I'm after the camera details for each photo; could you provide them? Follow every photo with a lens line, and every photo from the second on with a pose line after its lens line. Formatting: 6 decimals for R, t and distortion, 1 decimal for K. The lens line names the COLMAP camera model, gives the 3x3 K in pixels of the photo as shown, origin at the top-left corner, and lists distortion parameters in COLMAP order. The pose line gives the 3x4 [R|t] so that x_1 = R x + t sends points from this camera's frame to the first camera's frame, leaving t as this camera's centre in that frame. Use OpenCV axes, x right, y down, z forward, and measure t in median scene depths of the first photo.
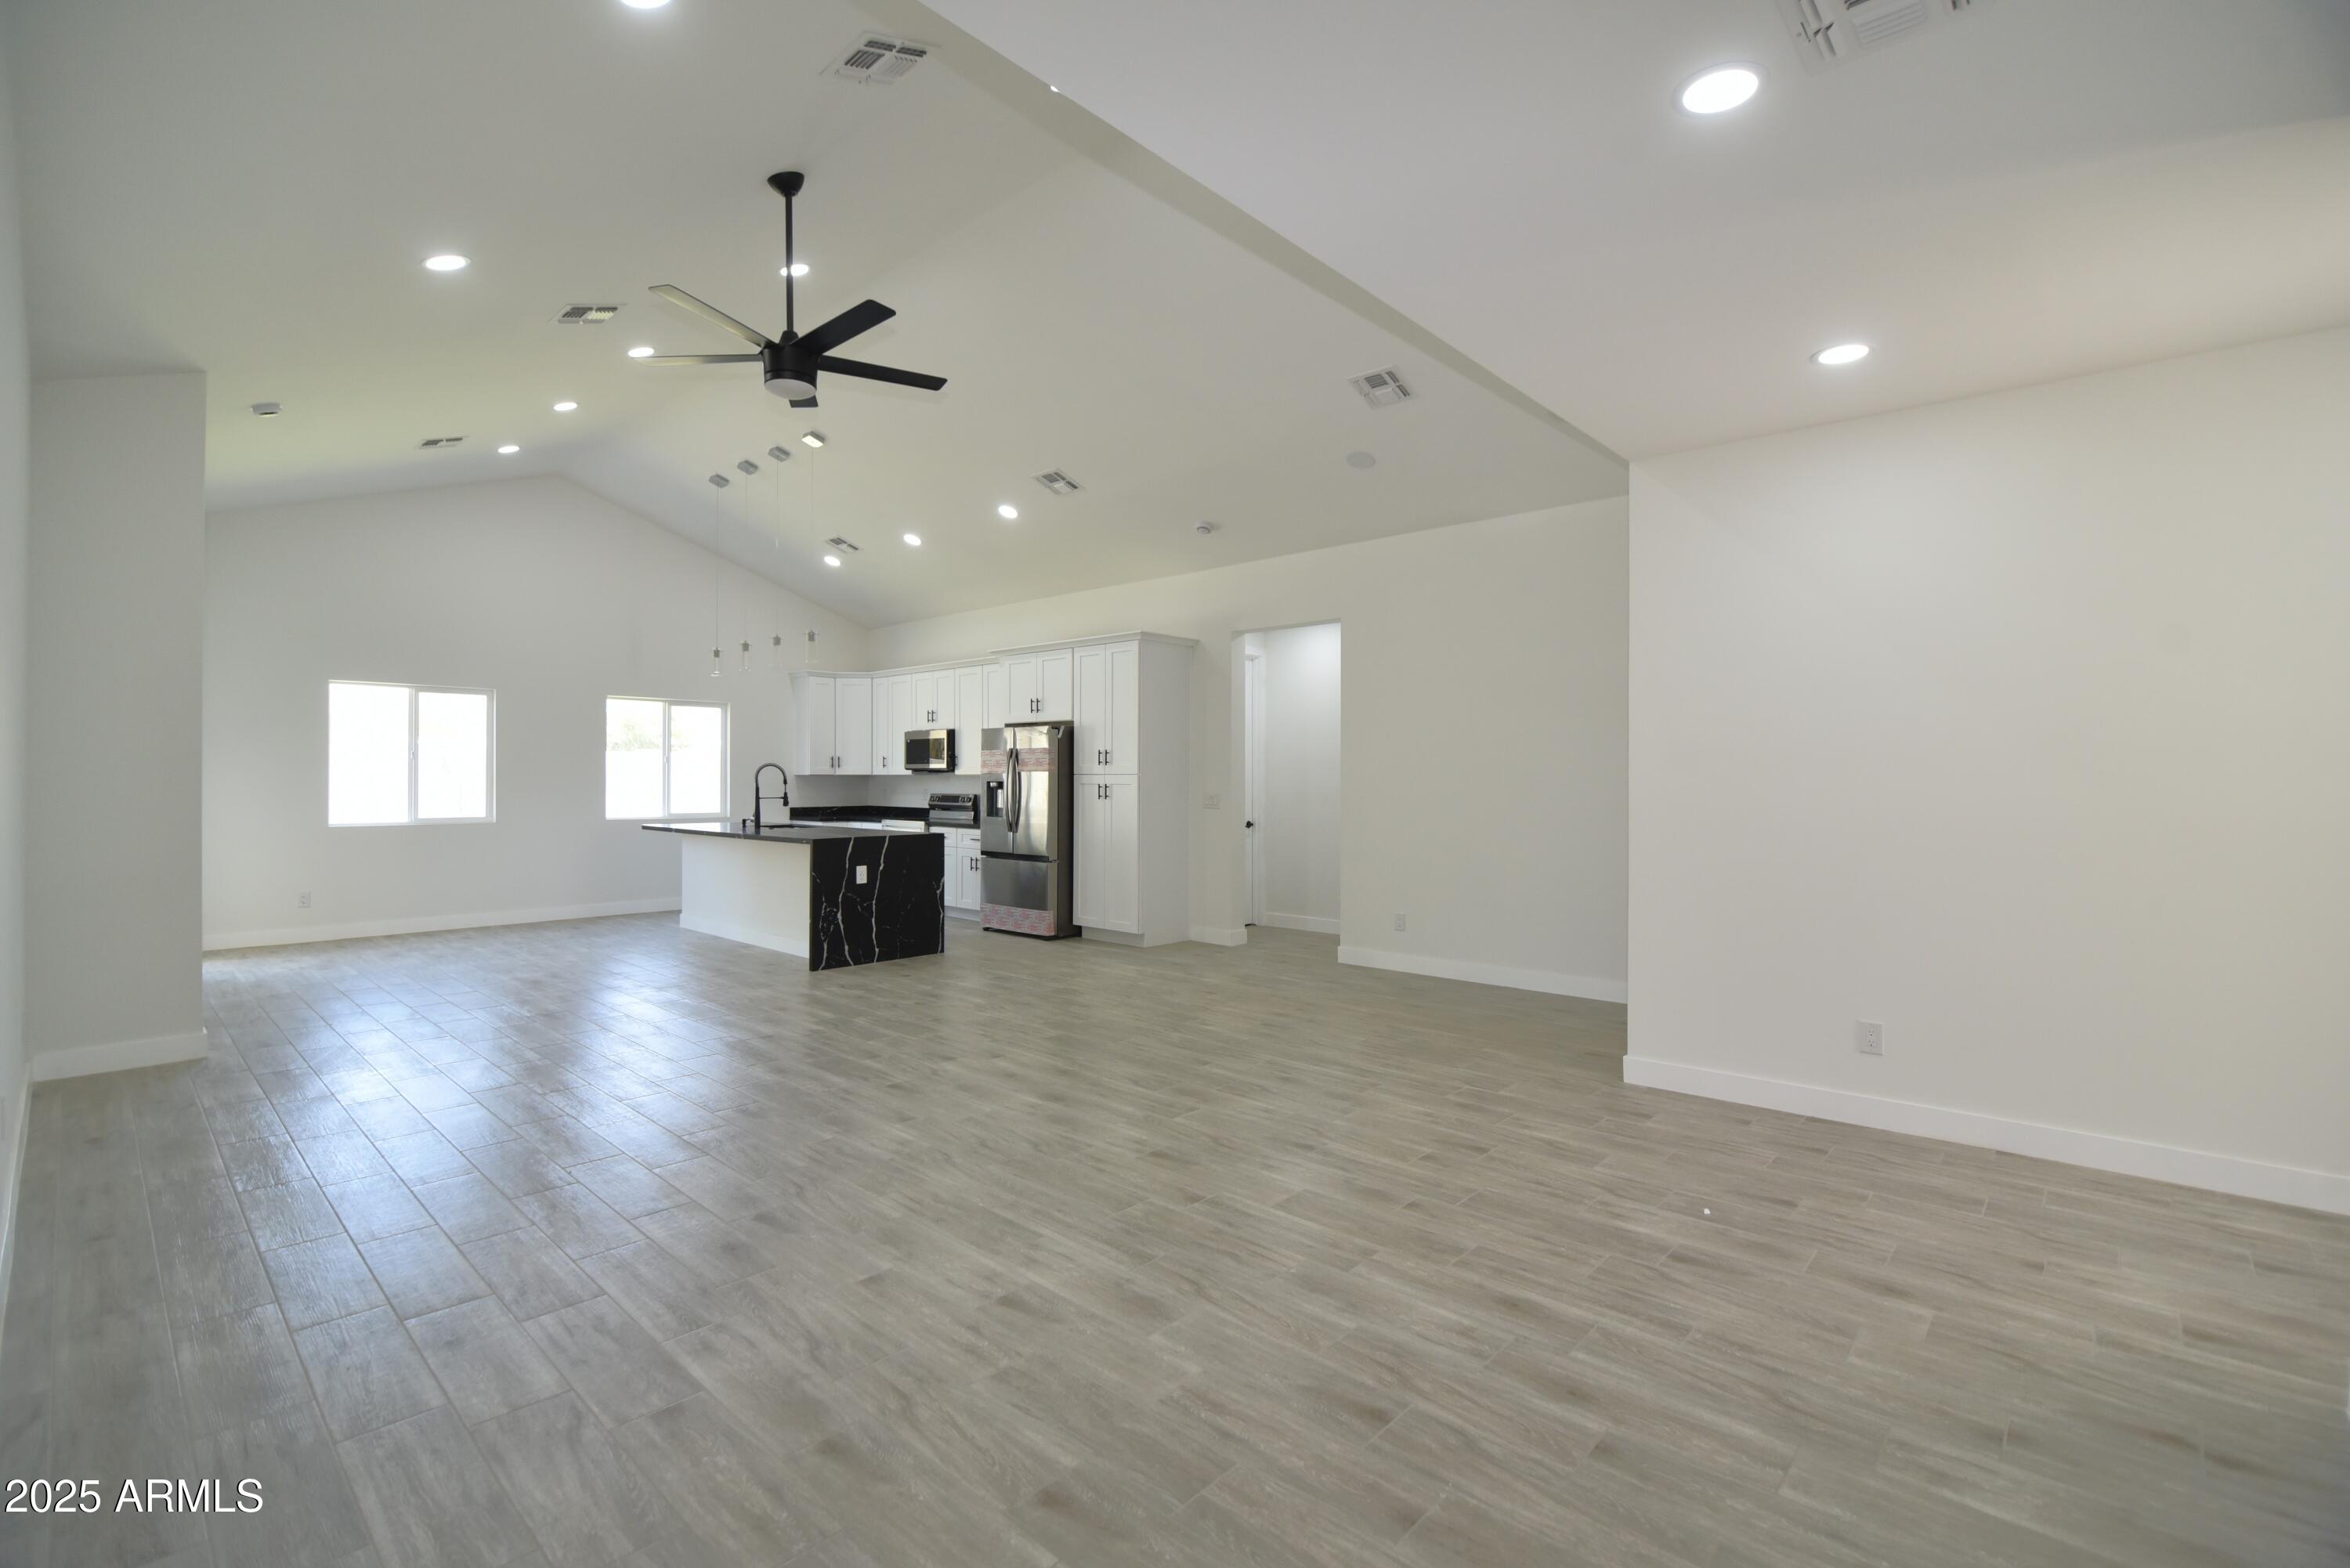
lens RADIAL K [[1033.7, 0, 1169.2], [0, 1033.7, 778.2], [0, 0, 1]] dist [-0.002468, -0.010391]
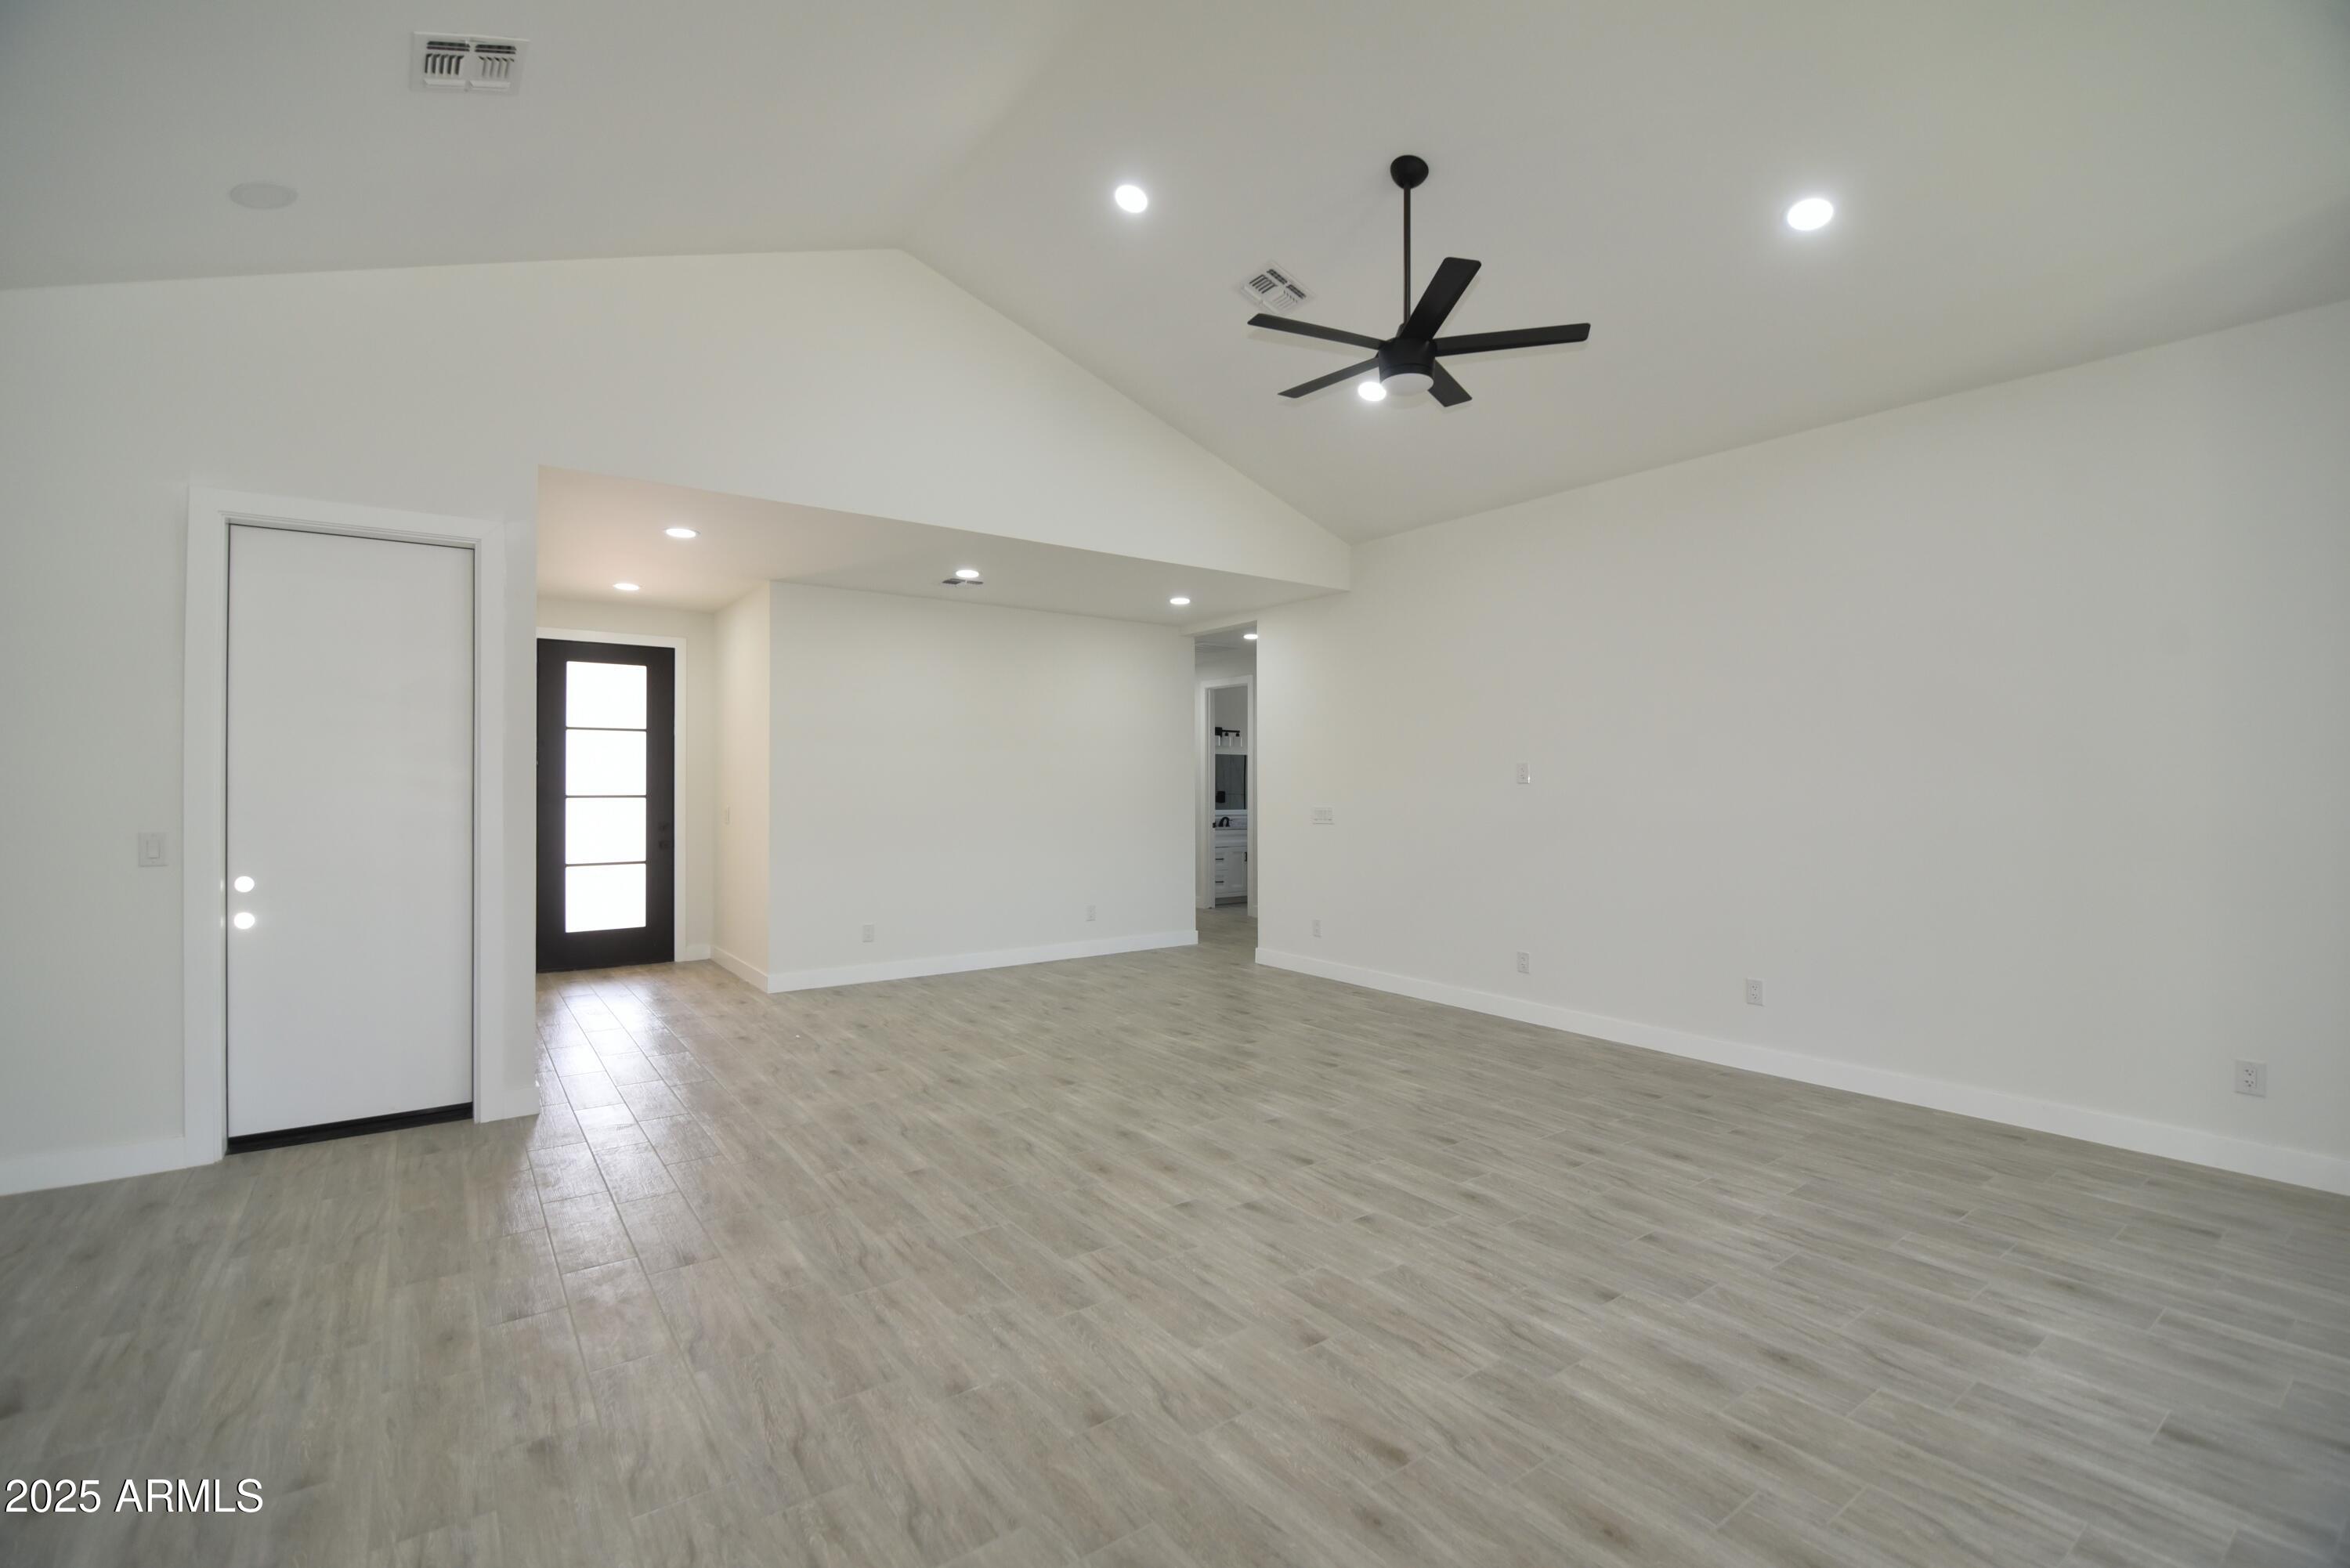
lens RADIAL K [[1033.7, 0, 1169.2], [0, 1033.7, 778.2], [0, 0, 1]] dist [-0.002468, -0.010391]
pose [[-0.980652, -0.002685, 0.195743, -0.196879], [-0.003692, 0.999982, -0.004779, -0.008261], [-0.195726, -0.005409, -0.980644, 1.135717]]
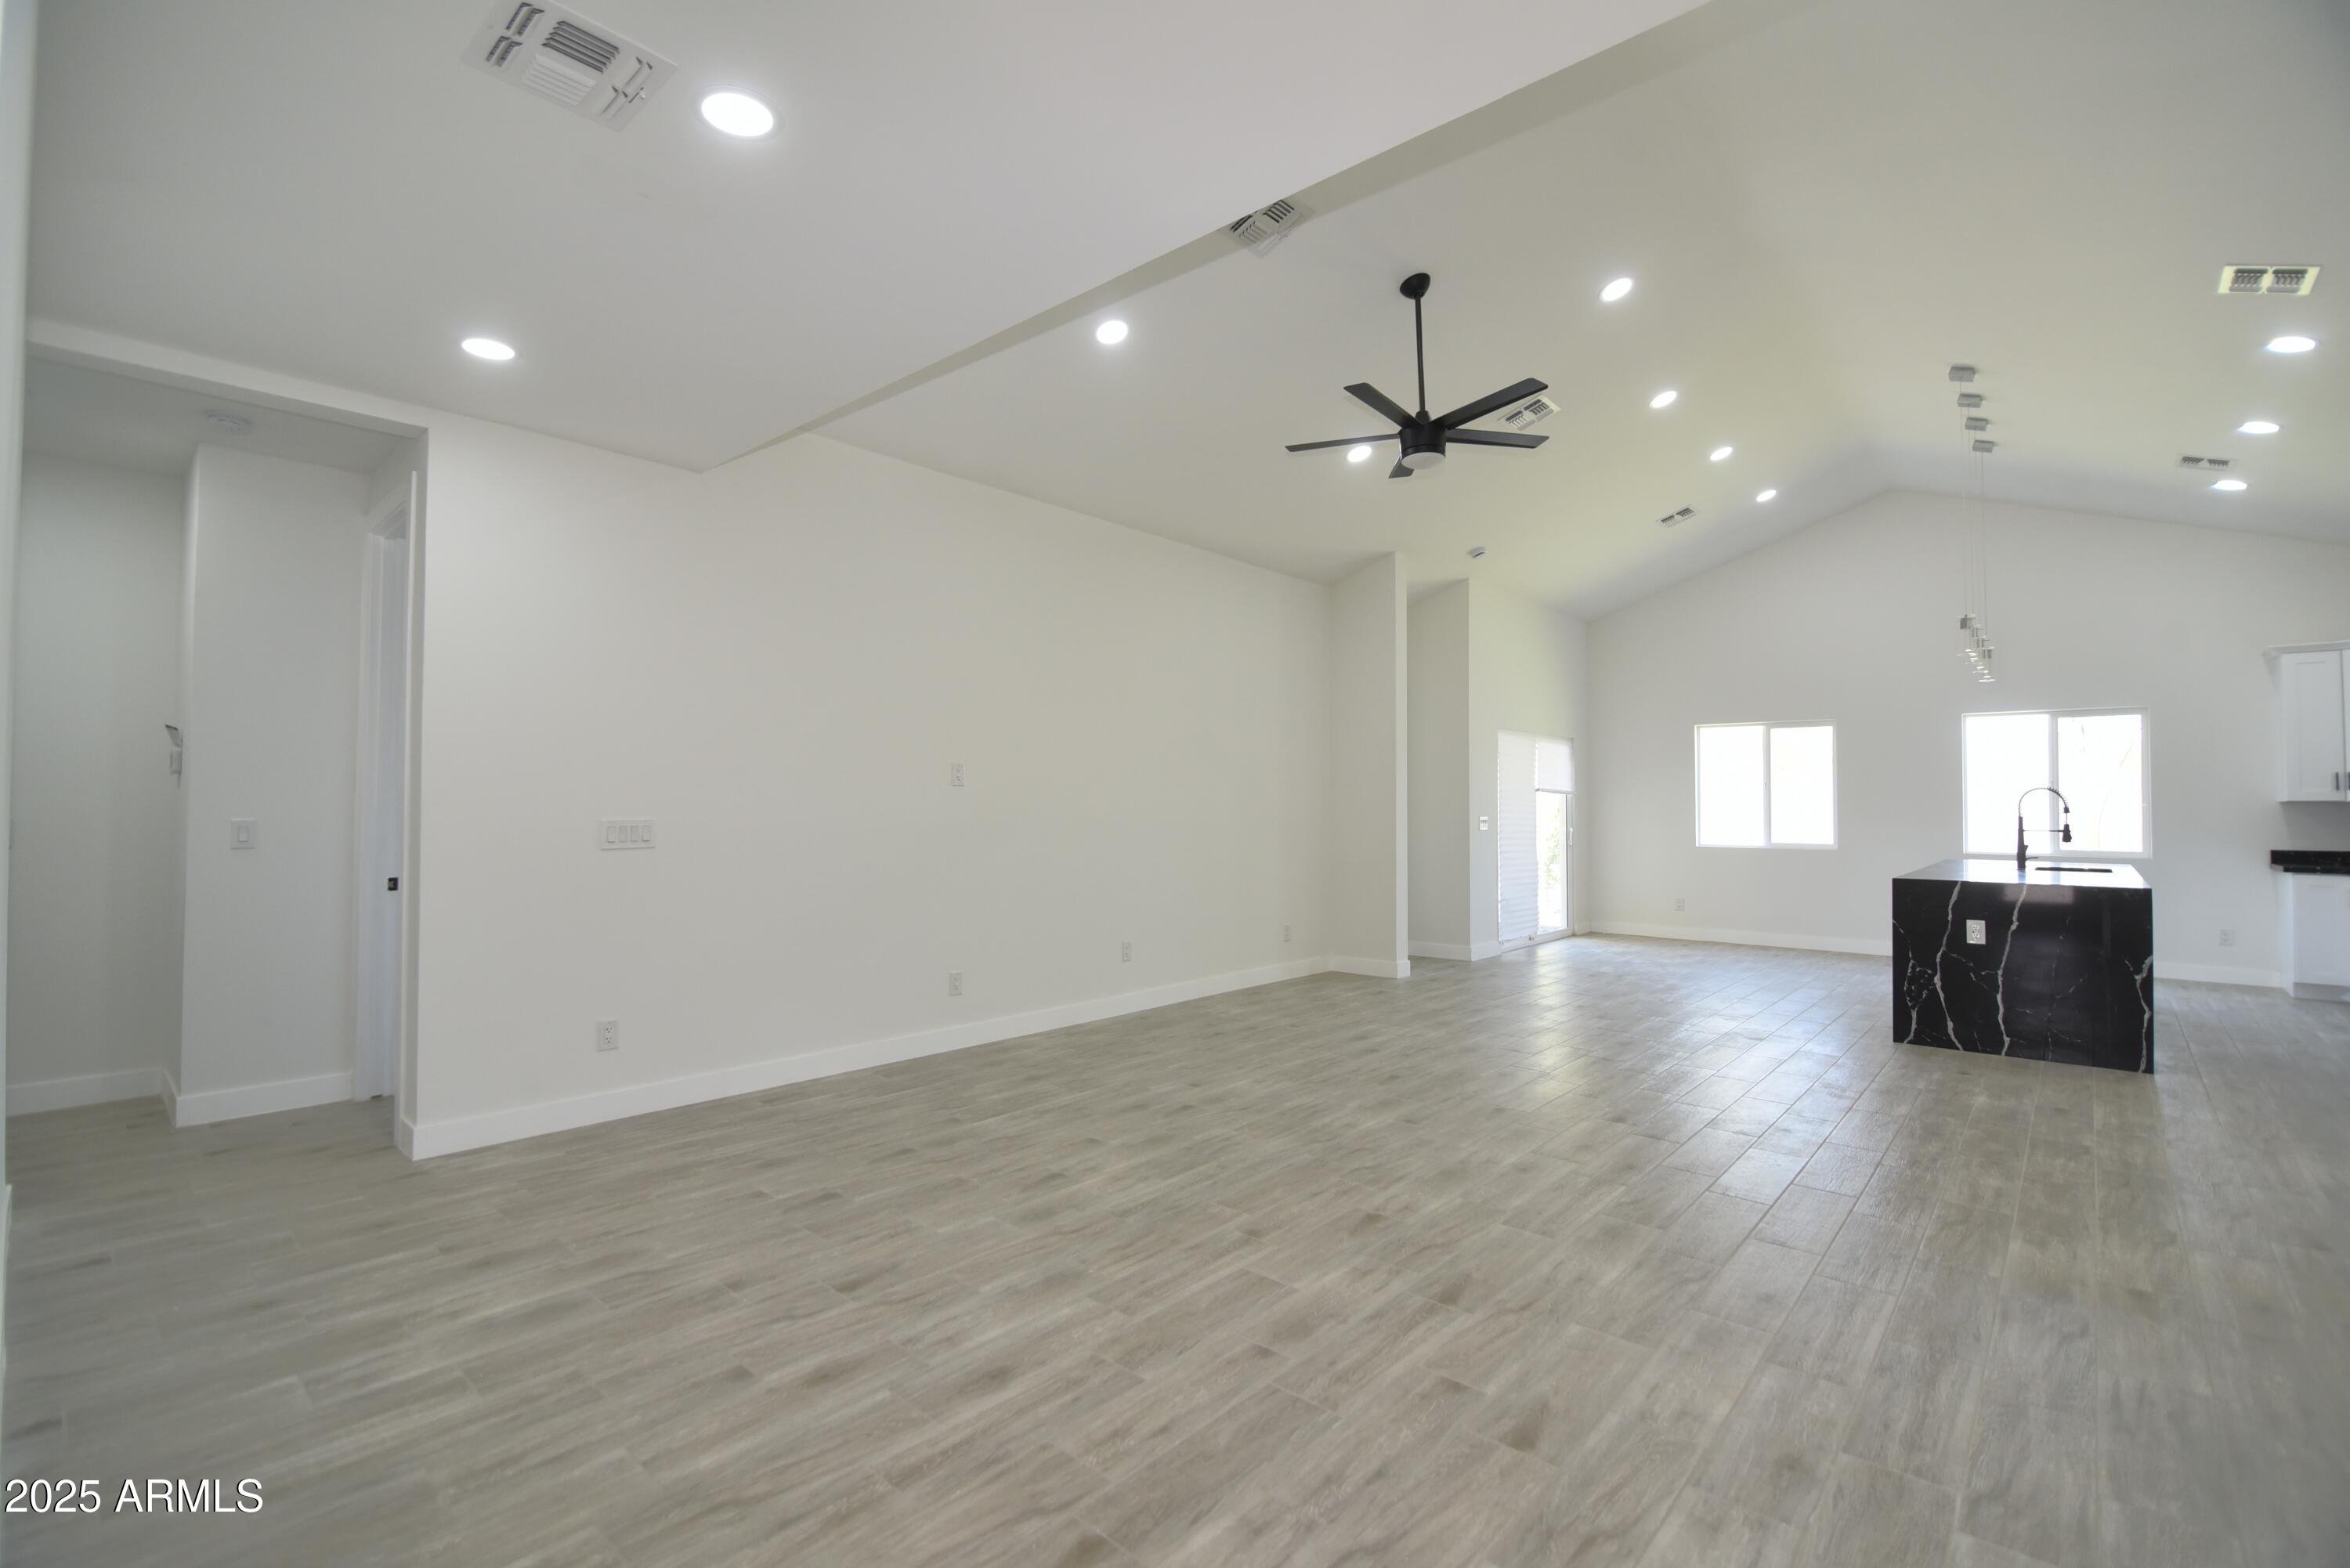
lens RADIAL K [[1033.7, 0, 1169.2], [0, 1033.7, 778.2], [0, 0, 1]] dist [-0.002468, -0.010391]
pose [[0.018749, -0.029324, -0.999394, 0.444008], [-0.005094, 0.999554, -0.029424, 0.006772], [0.999811, 0.005643, 0.018591, 0.404158]]
